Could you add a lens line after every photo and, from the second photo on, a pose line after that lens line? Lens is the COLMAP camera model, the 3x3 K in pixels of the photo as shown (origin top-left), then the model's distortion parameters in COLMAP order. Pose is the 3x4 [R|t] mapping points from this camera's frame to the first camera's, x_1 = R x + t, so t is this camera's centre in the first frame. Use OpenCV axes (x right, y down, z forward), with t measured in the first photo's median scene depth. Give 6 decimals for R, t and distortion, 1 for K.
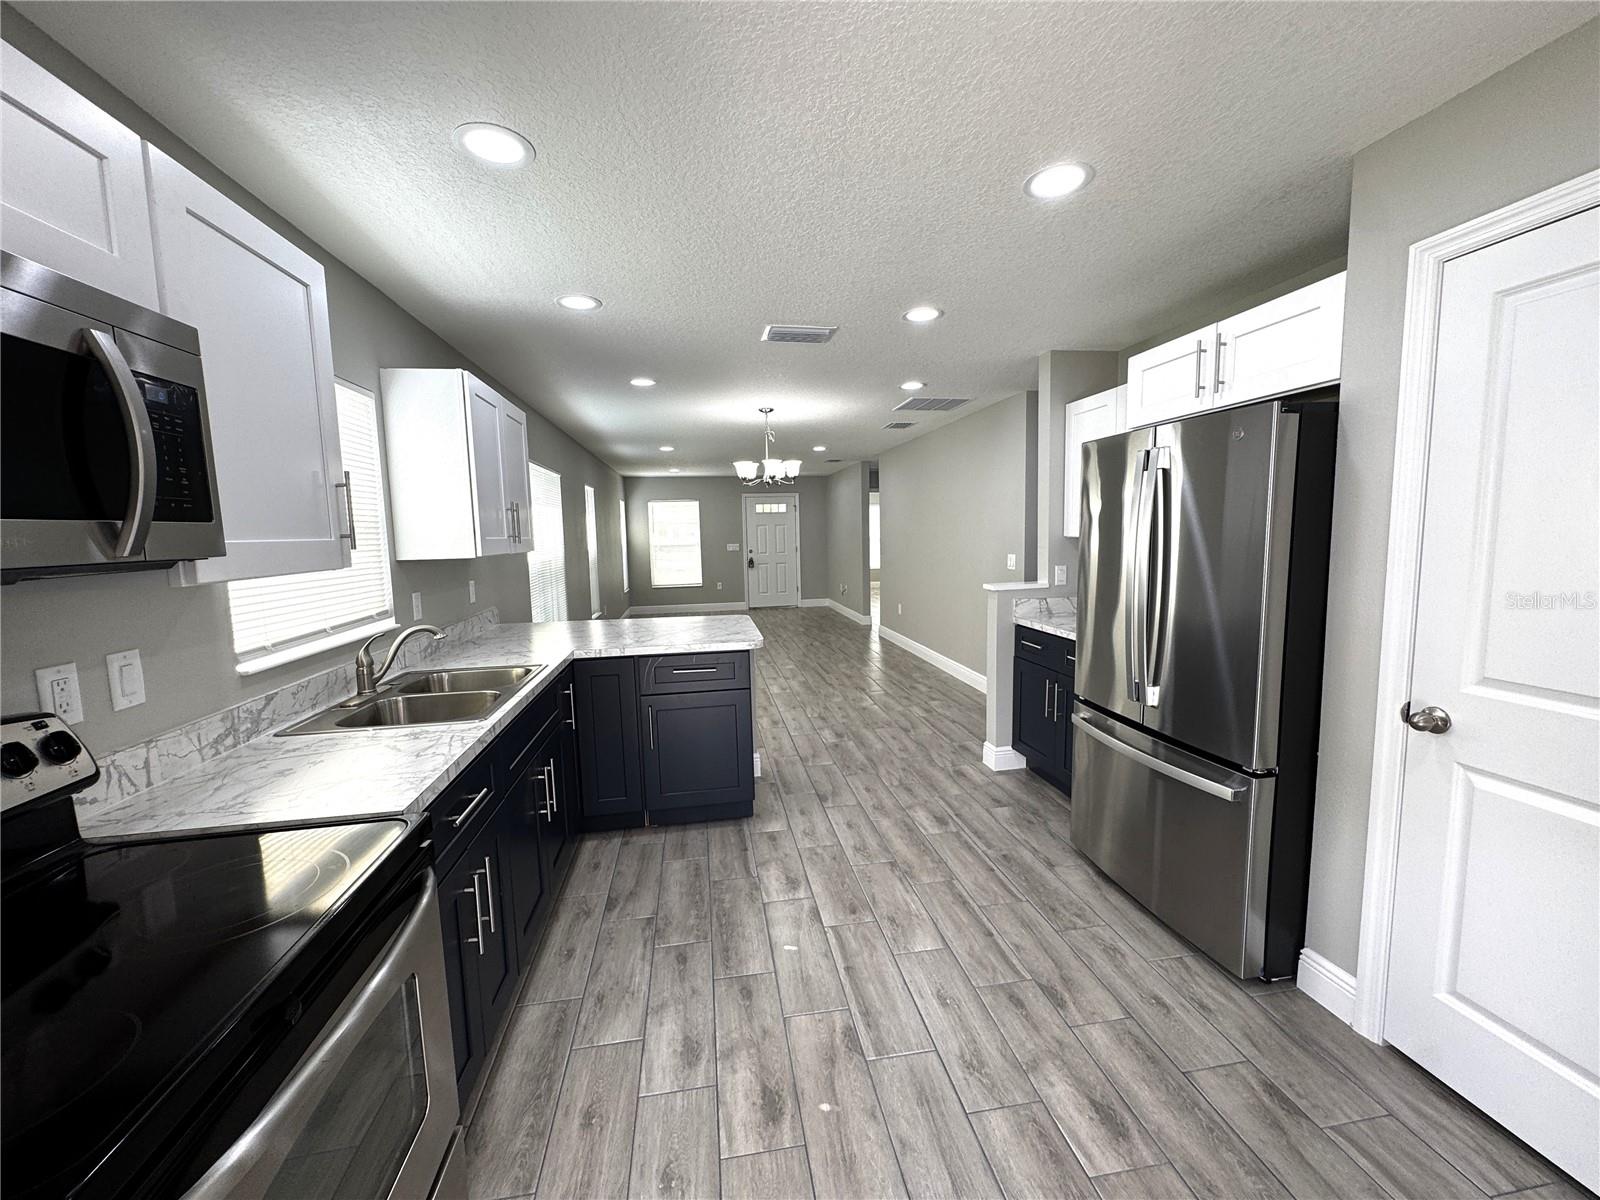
lens RADIAL K [[638.7, 0, 800.0], [0, 638.7, 600.0], [0, 0, 1]] dist [-0.001836, -0.000271]
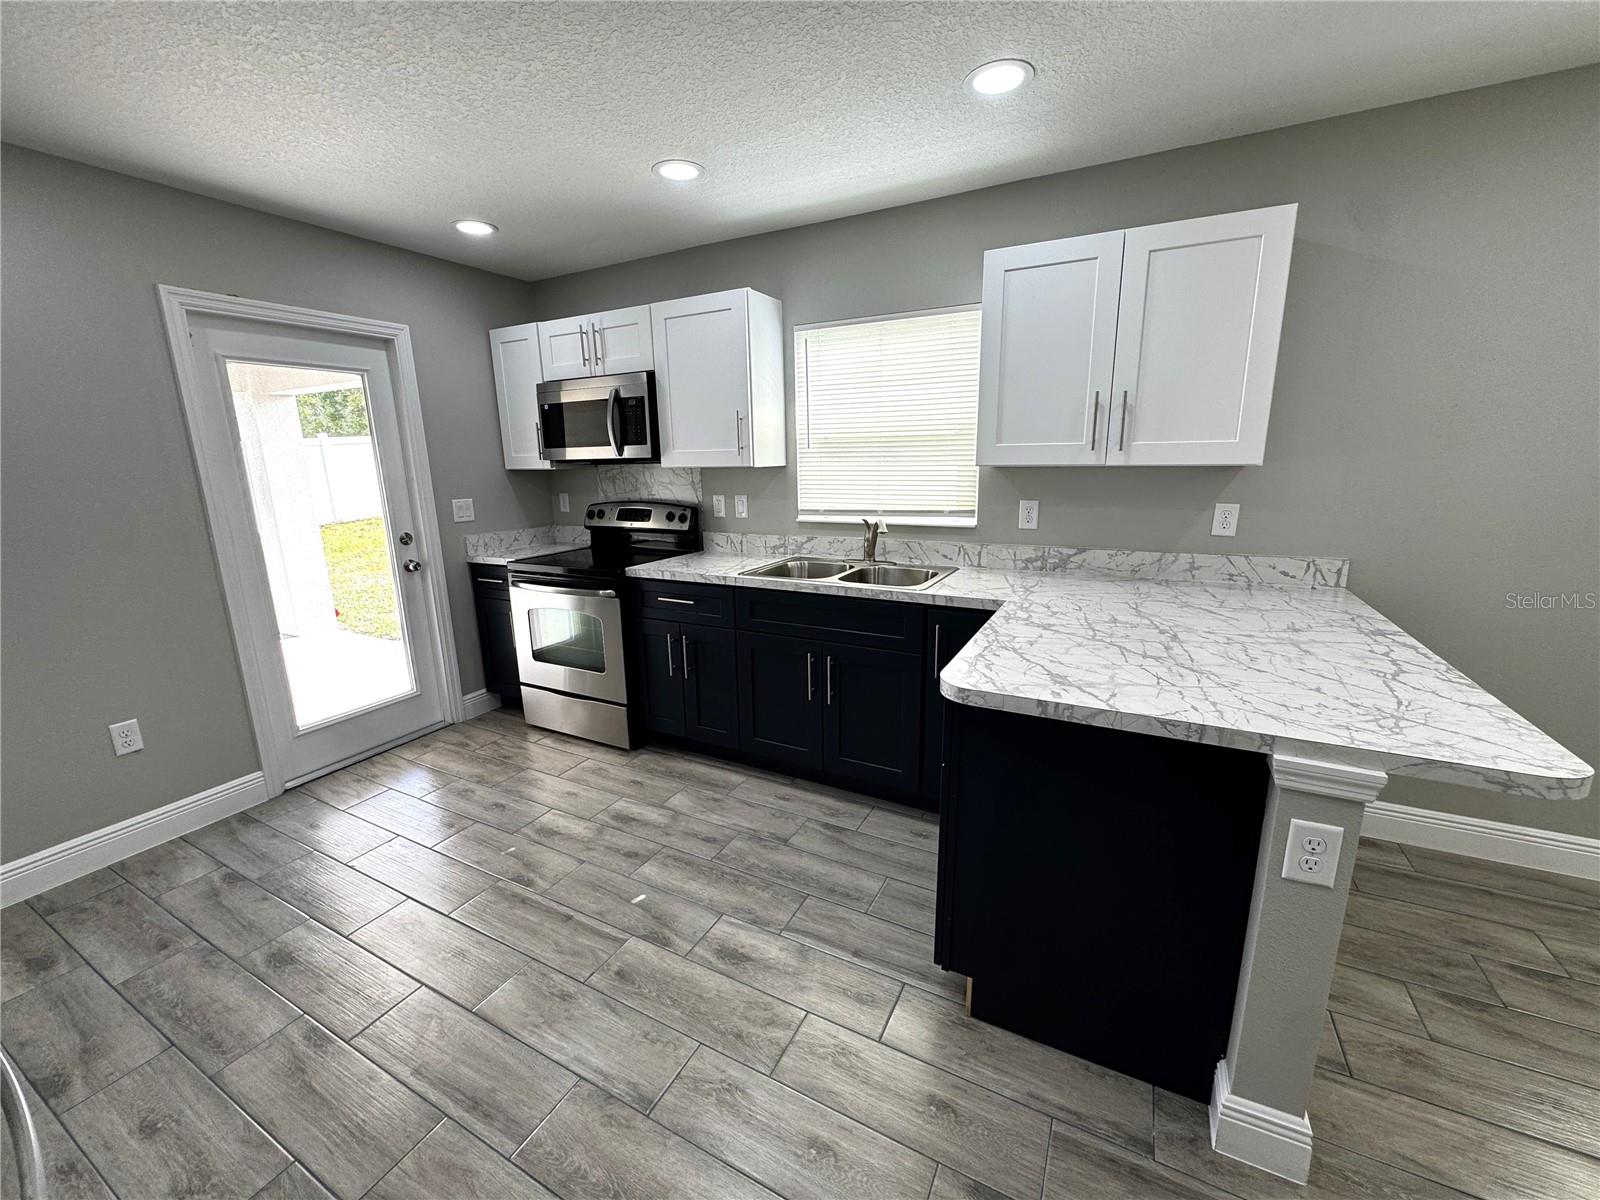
lens RADIAL K [[638.7, 0, 800.0], [0, 638.7, 600.0], [0, 0, 1]] dist [-0.001836, -0.000271]
pose [[-0.604014, 0.211326, -0.768446, 0.547157], [-0.051989, 0.951703, 0.302587, -0.203624], [0.795276, 0.222717, -0.563855, 1.866108]]
